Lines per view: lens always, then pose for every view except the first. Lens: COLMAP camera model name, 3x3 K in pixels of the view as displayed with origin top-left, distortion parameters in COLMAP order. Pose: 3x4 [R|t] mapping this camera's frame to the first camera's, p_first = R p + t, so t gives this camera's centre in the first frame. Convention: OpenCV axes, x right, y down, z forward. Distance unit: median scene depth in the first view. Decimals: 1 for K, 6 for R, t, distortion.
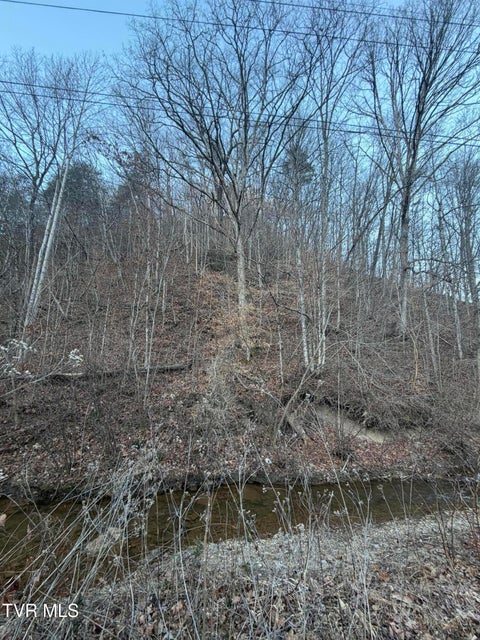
lens RADIAL K [[254.8, 0, 241.8], [0, 254.8, 320.3], [0, 0, 1]] dist [0.002391, -0.000030]
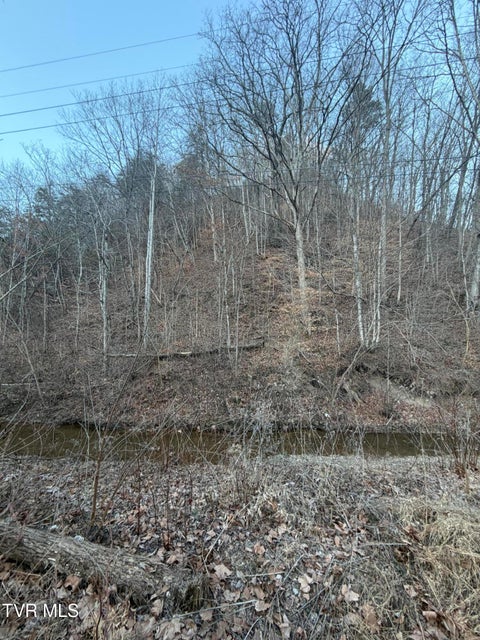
lens RADIAL K [[254.8, 0, 241.5], [0, 254.8, 320.5], [0, 0, 1]] dist [0.002391, -0.000030]
pose [[0.972391, -0.034162, -0.230844, -0.007605], [0.066848, 0.988548, 0.135294, -0.105913], [0.223579, -0.146990, 0.963538, -0.216672]]
